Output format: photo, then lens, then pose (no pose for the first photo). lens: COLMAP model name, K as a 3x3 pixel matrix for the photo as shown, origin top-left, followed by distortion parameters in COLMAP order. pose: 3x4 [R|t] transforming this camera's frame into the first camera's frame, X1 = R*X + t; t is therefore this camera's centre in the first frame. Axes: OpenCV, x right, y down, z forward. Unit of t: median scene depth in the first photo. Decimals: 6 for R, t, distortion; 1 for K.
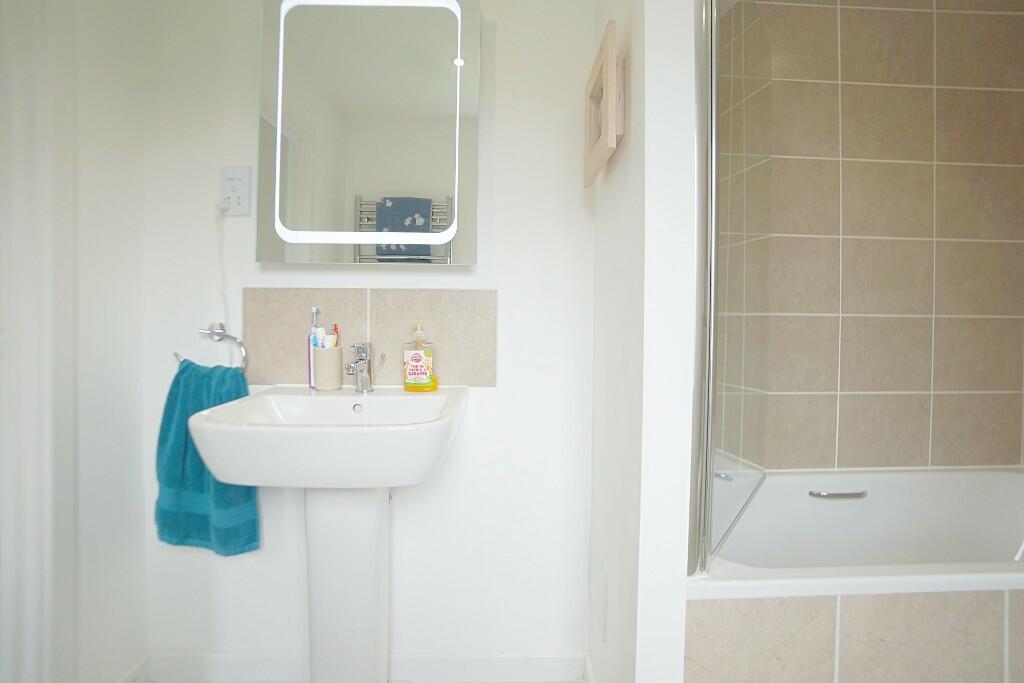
lens RADIAL K [[469.2, 0, 527.8], [0, 469.2, 332.7], [0, 0, 1]] dist [-0.062395, 0.024883]
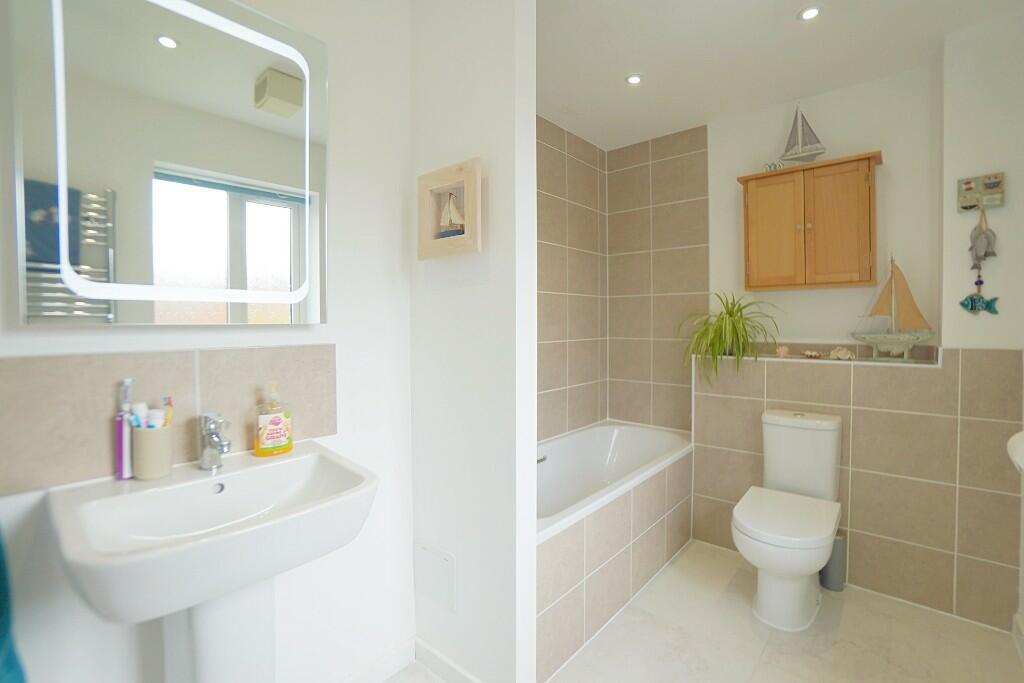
lens RADIAL K [[469.2, 0, 527.8], [0, 469.2, 332.7], [0, 0, 1]] dist [-0.062395, 0.024883]
pose [[0.667953, -0.032941, 0.743474, -0.587005], [0.019339, 0.999451, 0.026908, -0.144320], [-0.743952, -0.003595, 0.668223, -0.032244]]
